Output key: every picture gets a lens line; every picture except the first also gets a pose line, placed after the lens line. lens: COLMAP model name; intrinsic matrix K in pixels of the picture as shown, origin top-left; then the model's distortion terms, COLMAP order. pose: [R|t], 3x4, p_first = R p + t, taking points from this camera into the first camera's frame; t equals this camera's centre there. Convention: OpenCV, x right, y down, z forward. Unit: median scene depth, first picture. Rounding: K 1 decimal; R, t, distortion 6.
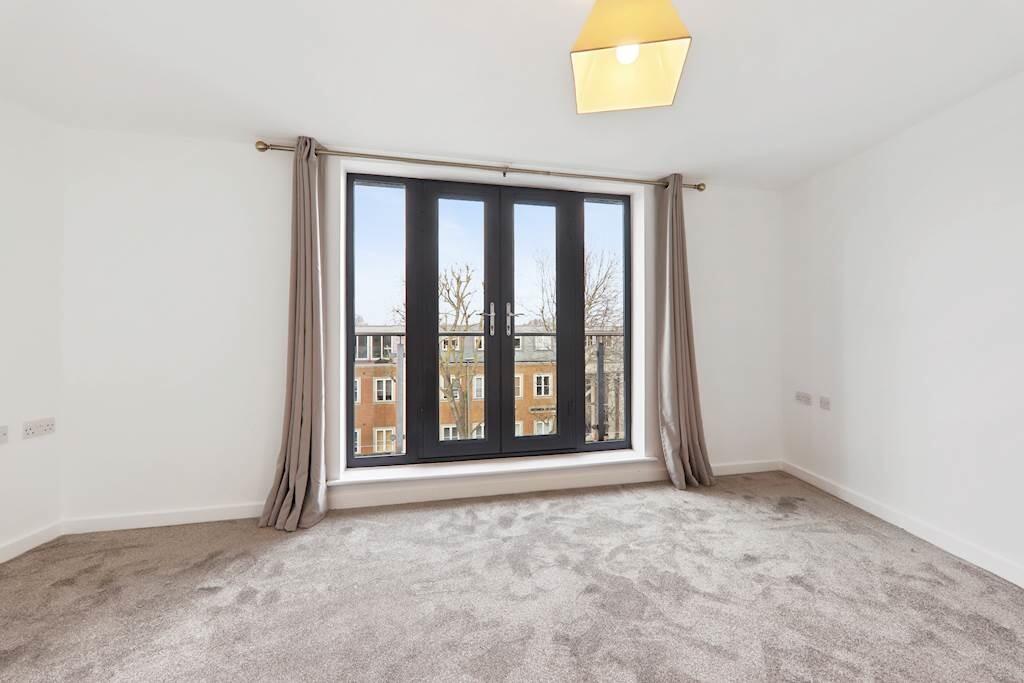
lens RADIAL K [[394.9, 0, 511.3], [0, 394.9, 334.0], [0, 0, 1]] dist [0.004080, -0.003273]
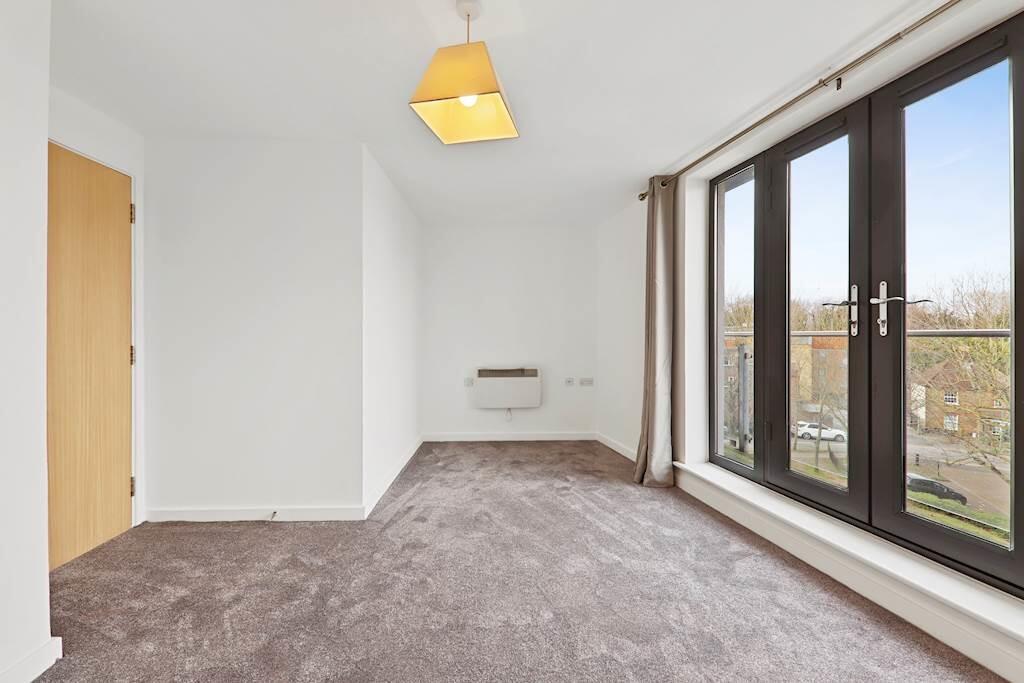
lens RADIAL K [[394.9, 0, 517.9], [0, 394.9, 340.1], [0, 0, 1]] dist [0.004080, -0.003273]
pose [[0.031749, 0.010885, -0.999437, 0.625068], [0.001361, 0.999939, 0.010934, 0.002388], [0.999495, -0.001707, 0.031733, 0.462210]]
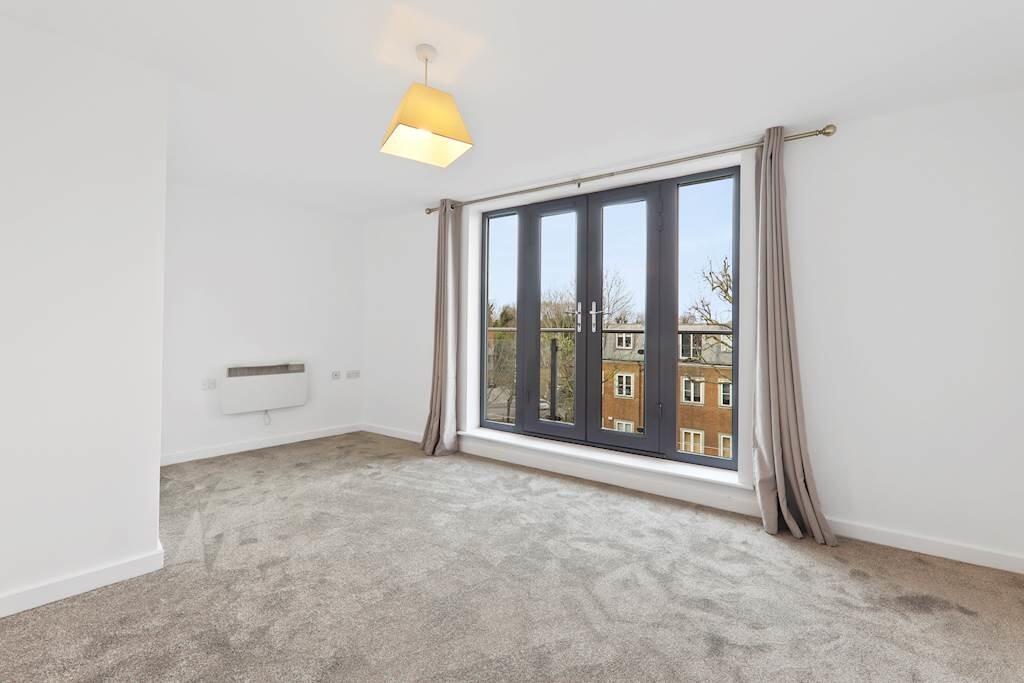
lens RADIAL K [[394.9, 0, 512.0], [0, 394.9, 331.7], [0, 0, 1]] dist [0.004080, -0.003273]
pose [[0.717329, 0.011582, -0.696638, 0.627741], [-0.012595, 0.999914, 0.003655, 0.000563], [0.696620, 0.006153, 0.717413, 0.087801]]
